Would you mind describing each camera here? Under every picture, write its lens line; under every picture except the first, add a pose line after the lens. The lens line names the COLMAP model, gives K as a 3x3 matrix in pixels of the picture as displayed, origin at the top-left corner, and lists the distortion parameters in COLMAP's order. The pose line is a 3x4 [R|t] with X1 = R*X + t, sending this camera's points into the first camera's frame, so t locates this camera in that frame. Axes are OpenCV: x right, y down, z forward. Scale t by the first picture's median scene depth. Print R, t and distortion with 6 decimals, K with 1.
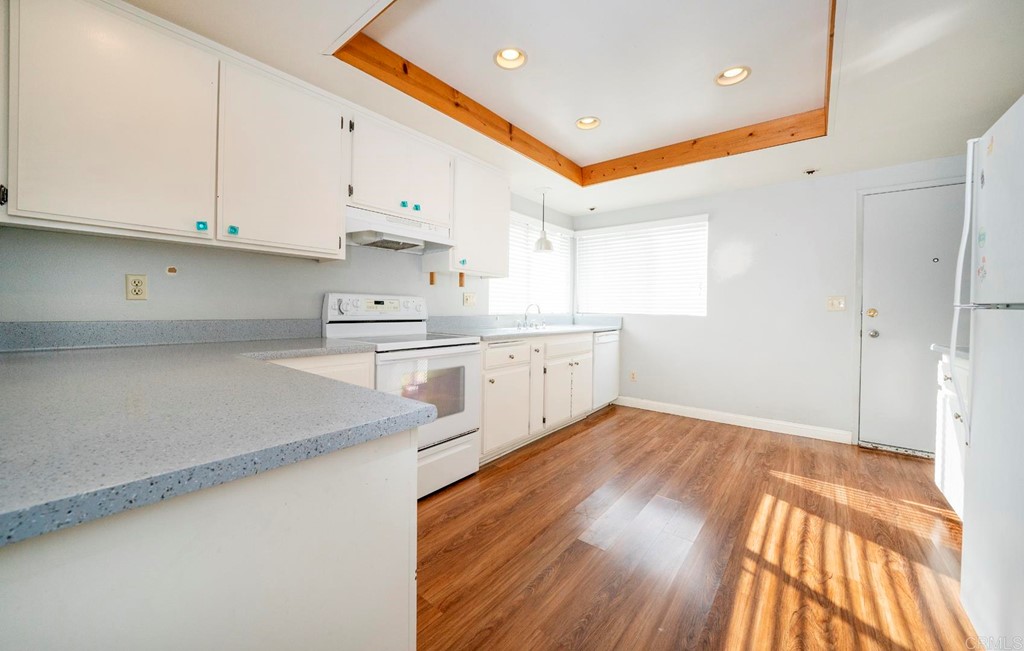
lens RADIAL K [[372.8, 0, 501.4], [0, 372.8, 316.3], [0, 0, 1]] dist [-0.008595, -0.000079]
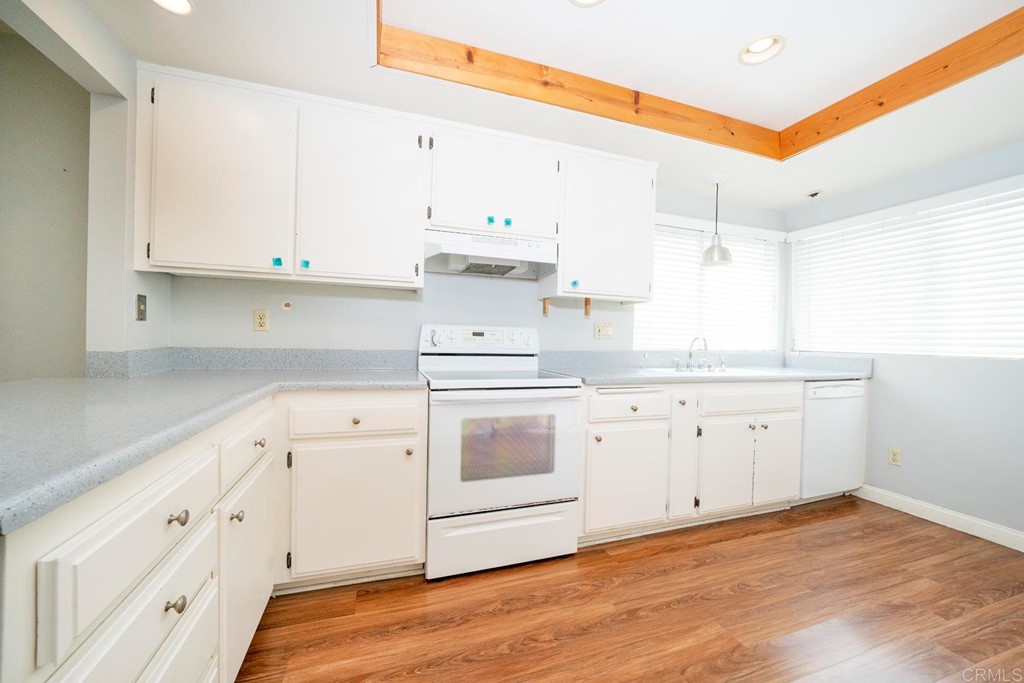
lens RADIAL K [[375.0, 0, 508.4], [0, 375.0, 346.1], [0, 0, 1]] dist [-0.007893, 0.000851]
pose [[0.855225, 0.015460, -0.518027, 0.205588], [-0.021527, 0.999752, -0.005703, -0.004040], [0.517810, 0.016029, 0.855345, 0.253306]]
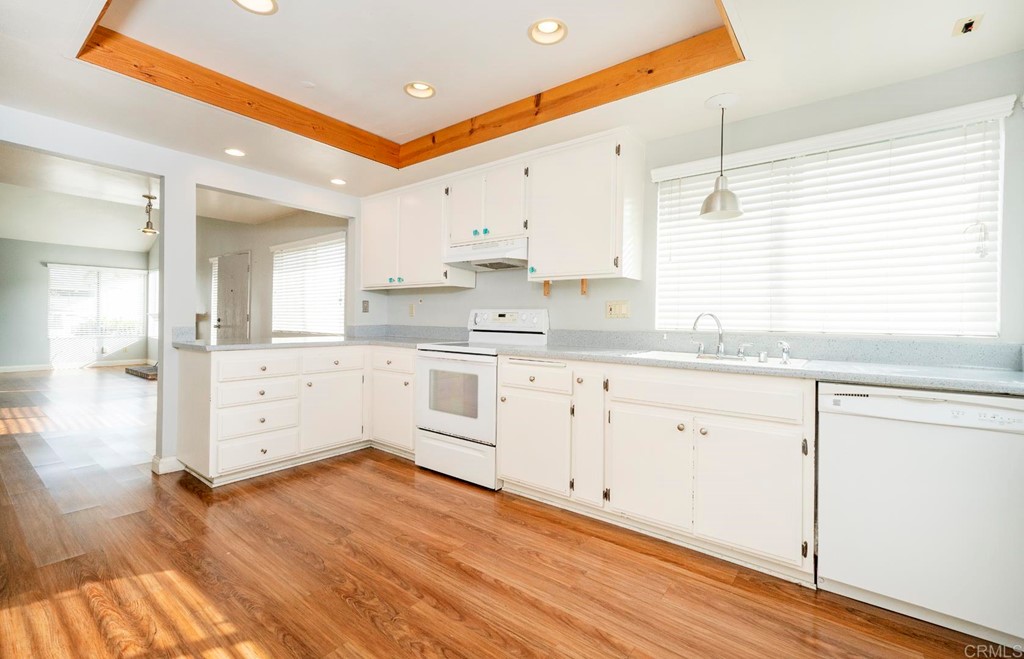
lens RADIAL K [[430.5, 0, 512.2], [0, 430.5, 325.8], [0, 0, 1]] dist [0.012912, 0.001021]
pose [[0.052164, 0.002920, -0.998634, 1.015685], [-0.033484, 0.999439, 0.001174, -0.007091], [0.998077, 0.033377, 0.052232, 0.949339]]
